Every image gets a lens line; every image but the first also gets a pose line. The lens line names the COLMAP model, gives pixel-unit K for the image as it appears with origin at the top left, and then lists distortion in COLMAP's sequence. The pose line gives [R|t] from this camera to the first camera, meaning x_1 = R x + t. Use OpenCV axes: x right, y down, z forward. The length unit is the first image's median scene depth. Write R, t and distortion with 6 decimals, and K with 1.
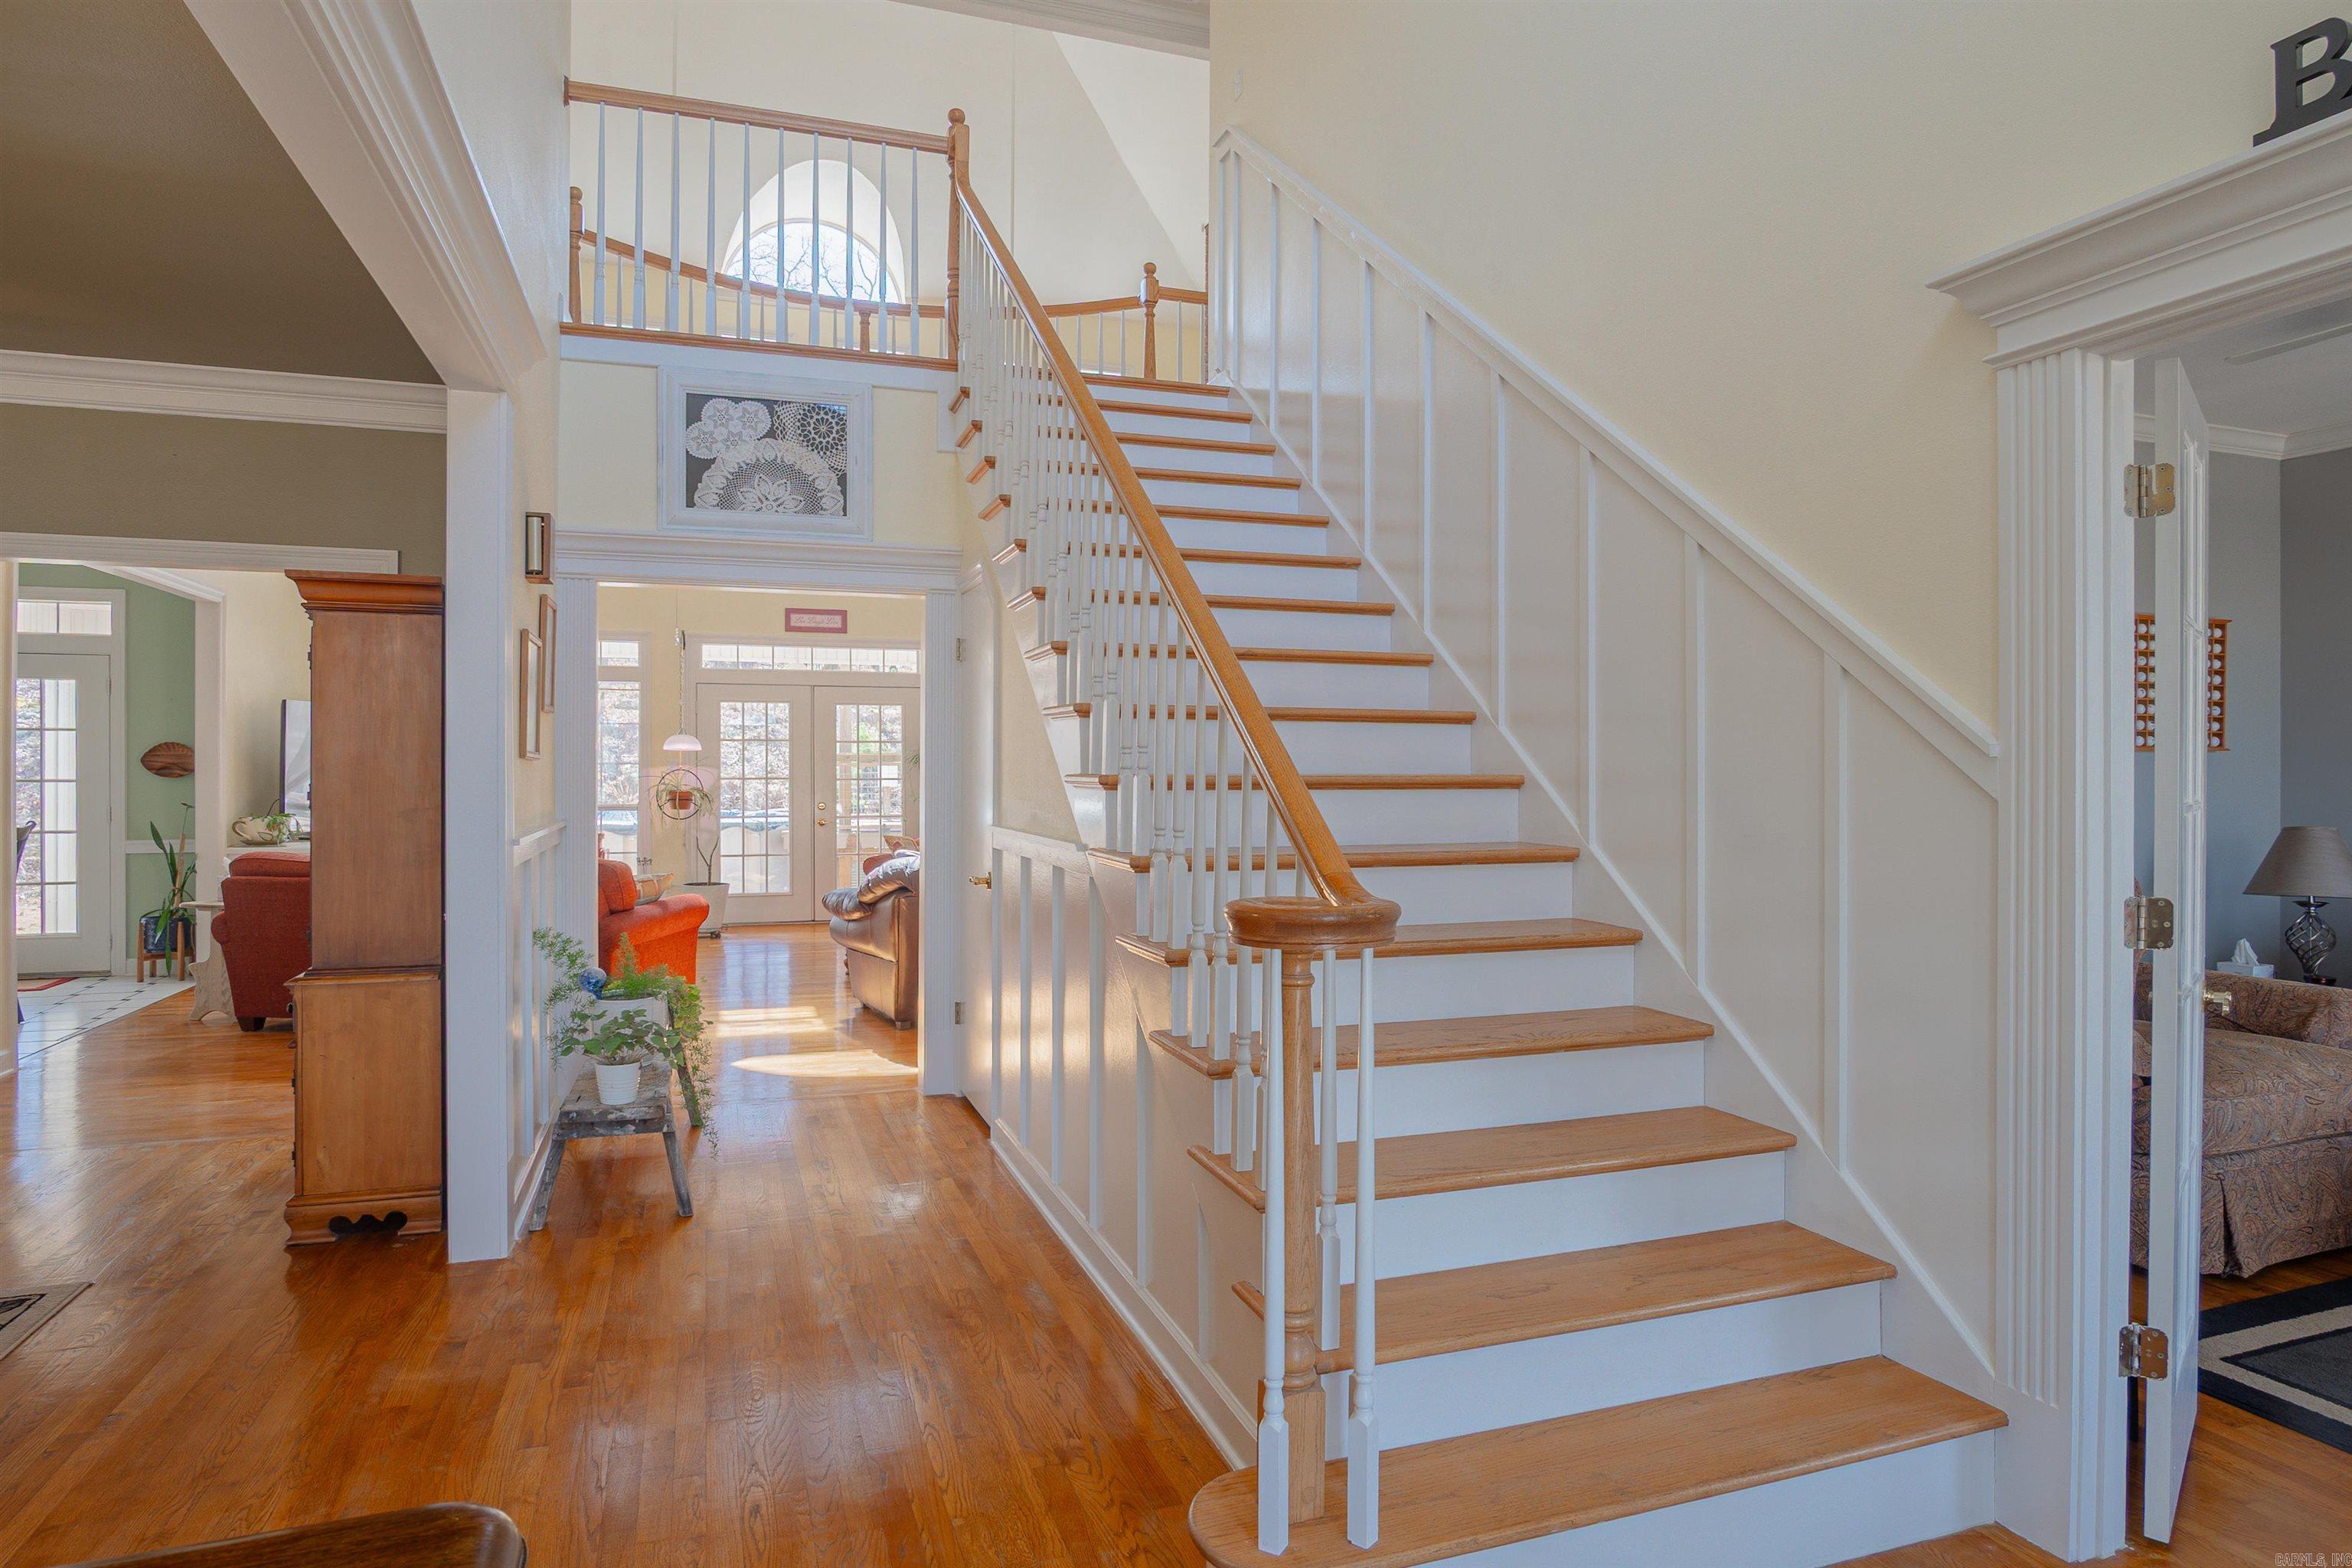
lens RADIAL K [[1272.9, 0, 1174.8], [0, 1272.9, 779.4], [0, 0, 1]] dist [-0.030887, 0.007437]
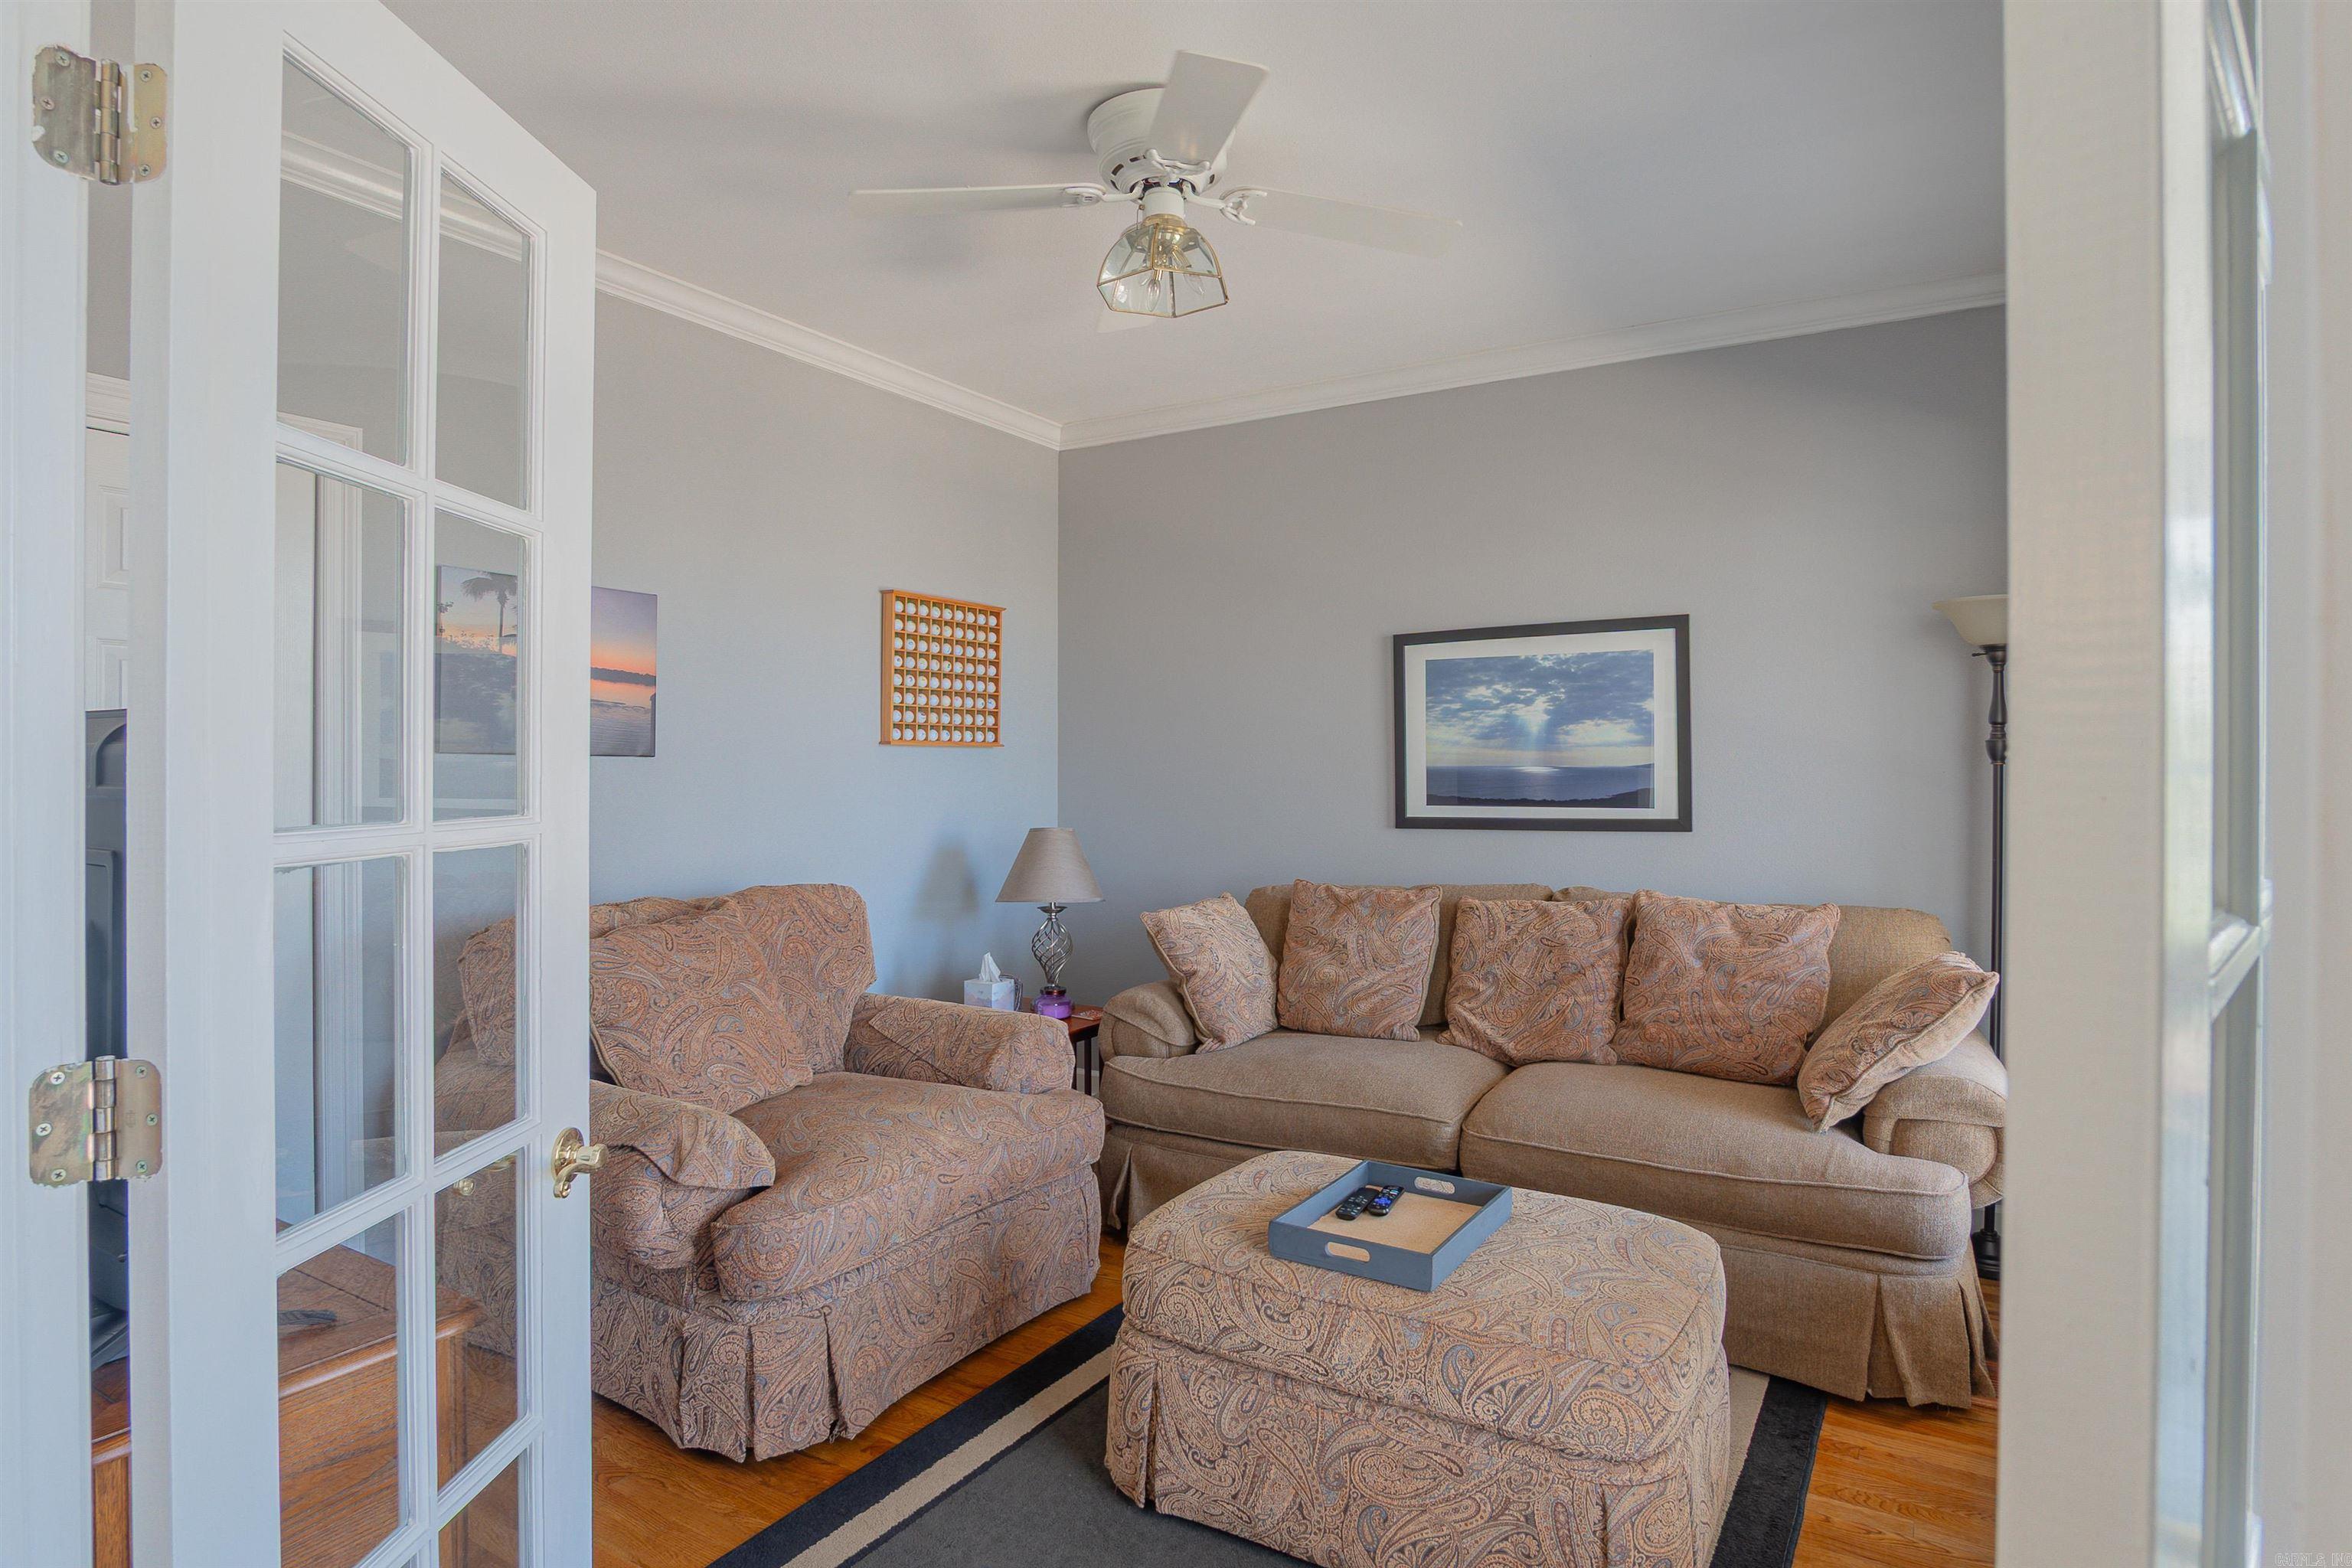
lens RADIAL K [[1272.9, 0, 1169.7], [0, 1272.9, 780.6], [0, 0, 1]] dist [-0.030887, 0.007437]
pose [[0.770240, -0.002946, 0.637747, 0.498427], [0.000614, 0.999992, 0.003879, -0.001854], [-0.637754, -0.002596, 0.770236, 0.276010]]
